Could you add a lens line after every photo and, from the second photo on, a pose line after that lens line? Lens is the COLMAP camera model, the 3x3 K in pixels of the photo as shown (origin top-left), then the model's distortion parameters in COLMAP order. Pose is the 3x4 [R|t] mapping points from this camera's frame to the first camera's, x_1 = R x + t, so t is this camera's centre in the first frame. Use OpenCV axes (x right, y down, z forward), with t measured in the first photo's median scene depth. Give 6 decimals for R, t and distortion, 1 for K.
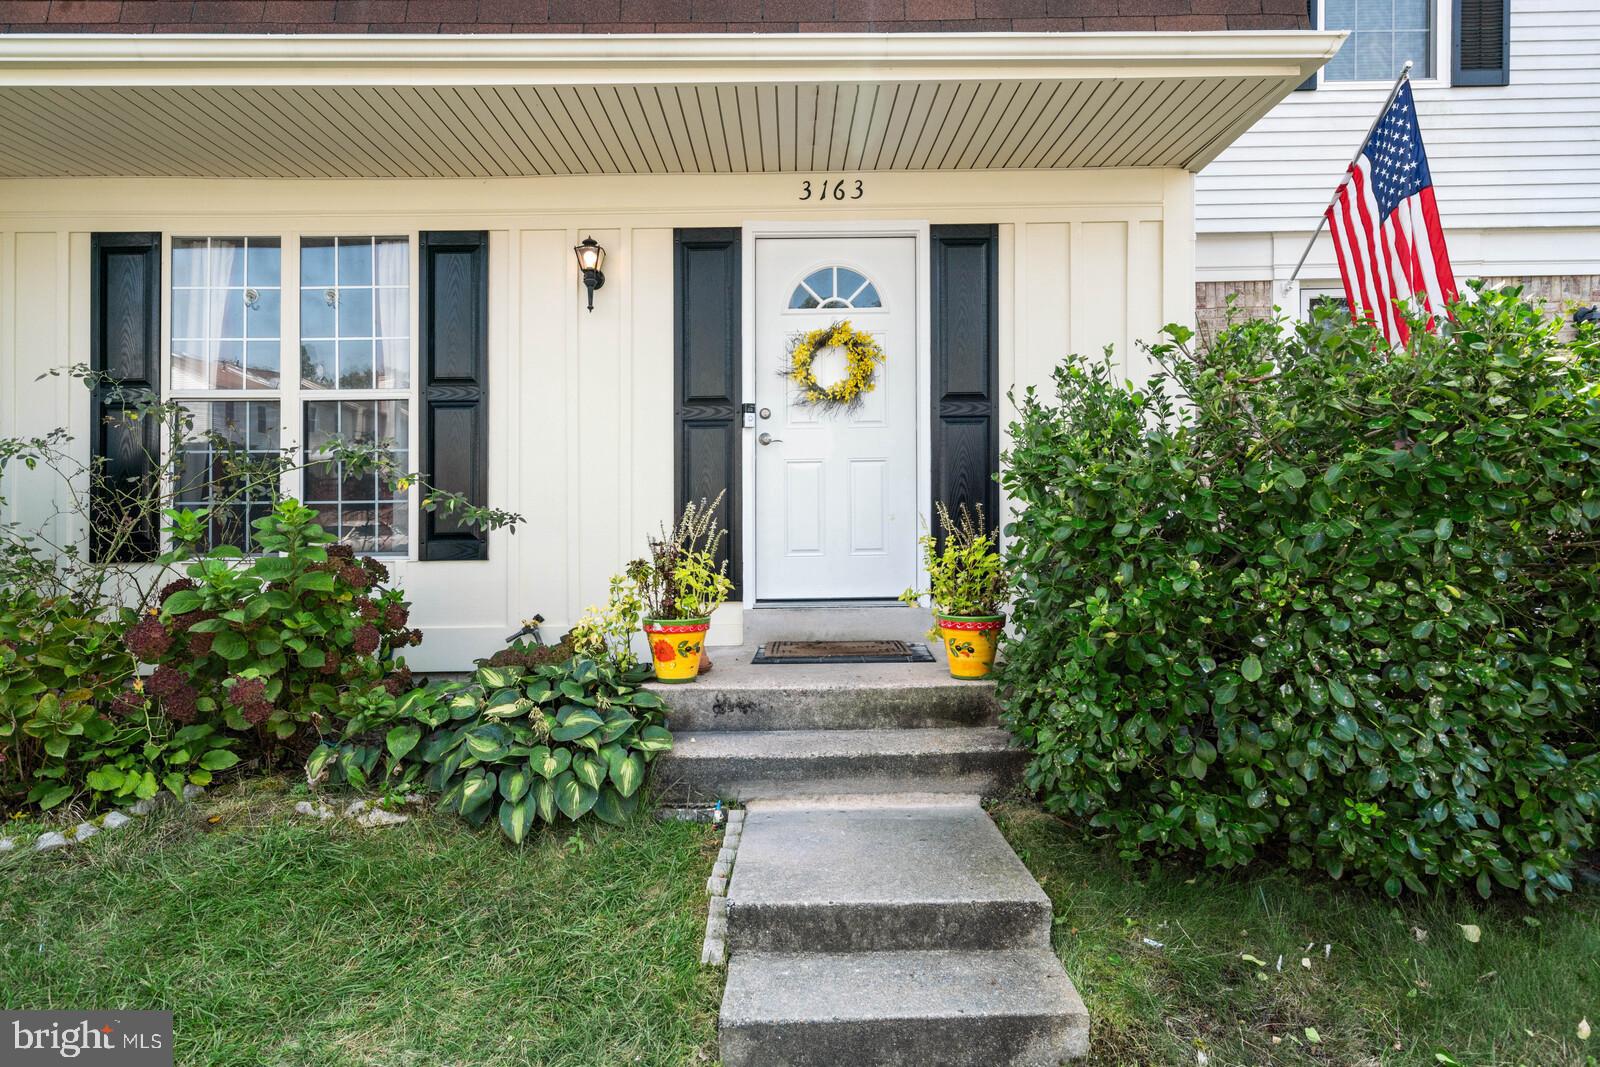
lens RADIAL K [[893.8, 0, 797.2], [0, 893.8, 499.9], [0, 0, 1]] dist [0.020842, -0.000692]
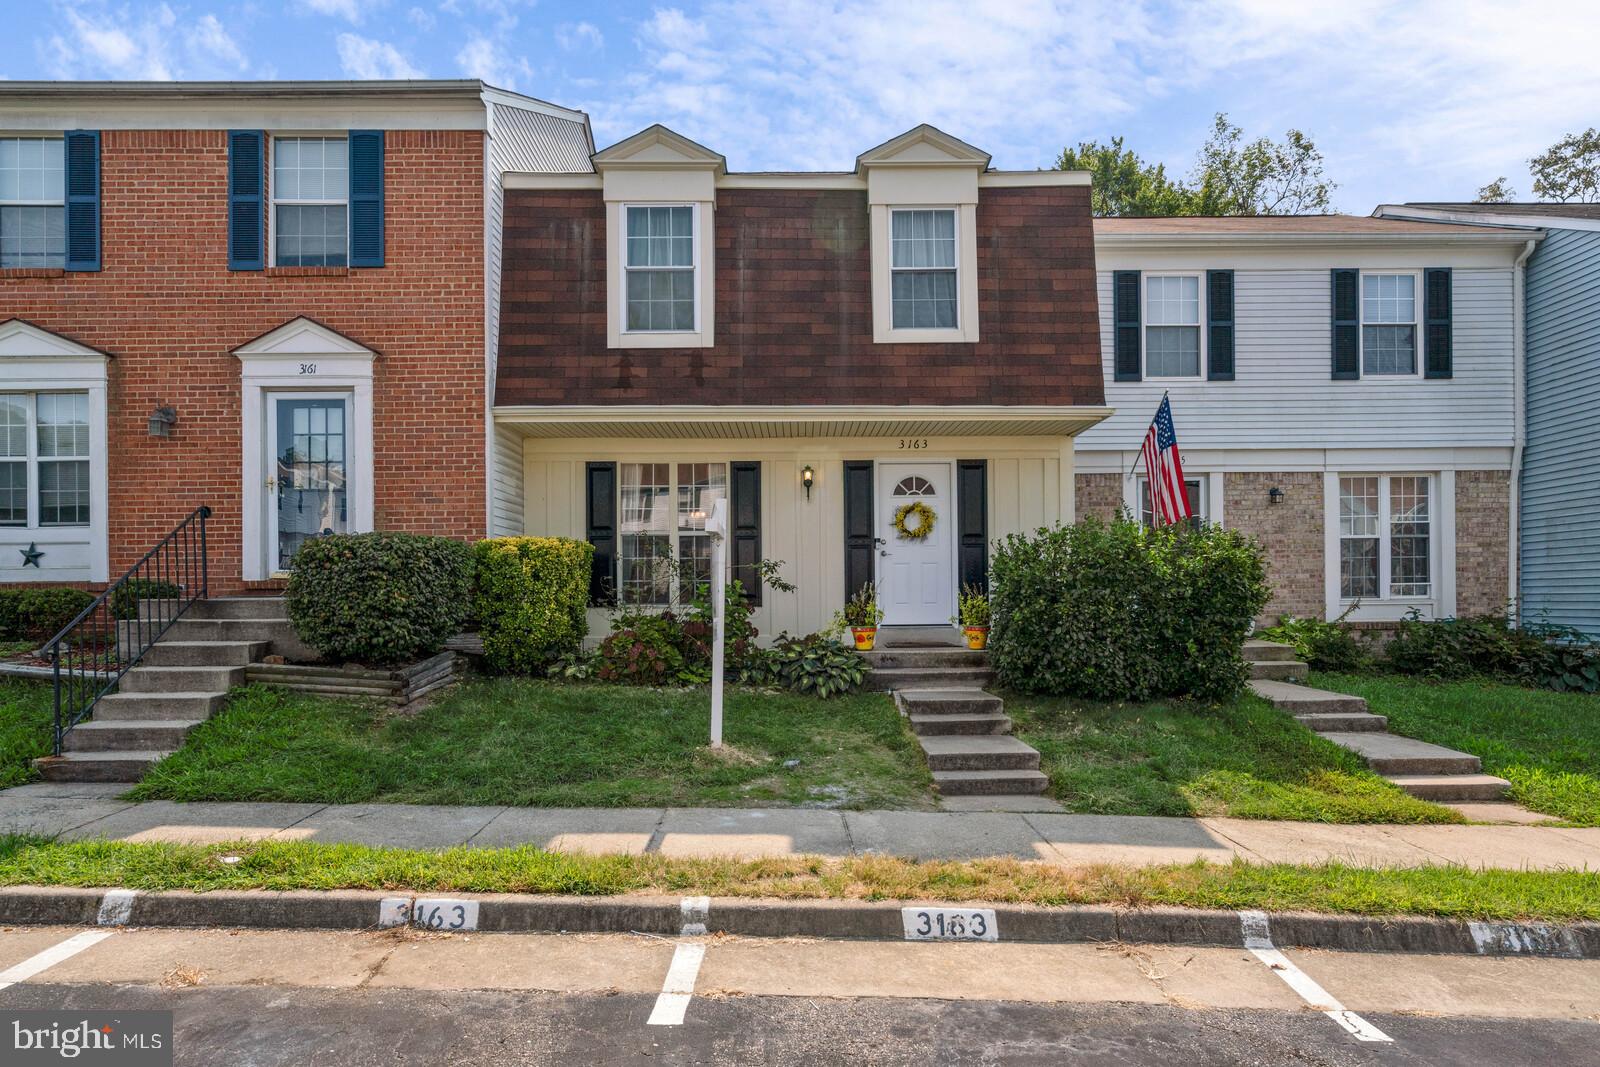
lens RADIAL K [[792.1, 0, 796.1], [0, 792.1, 536.8], [0, 0, 1]] dist [0.001678, 0.000520]
pose [[0.999795, 0.003669, -0.019906, -0.299169], [-0.004627, 0.998822, -0.048308, -0.017716], [0.019705, 0.048390, 0.998634, -1.374401]]
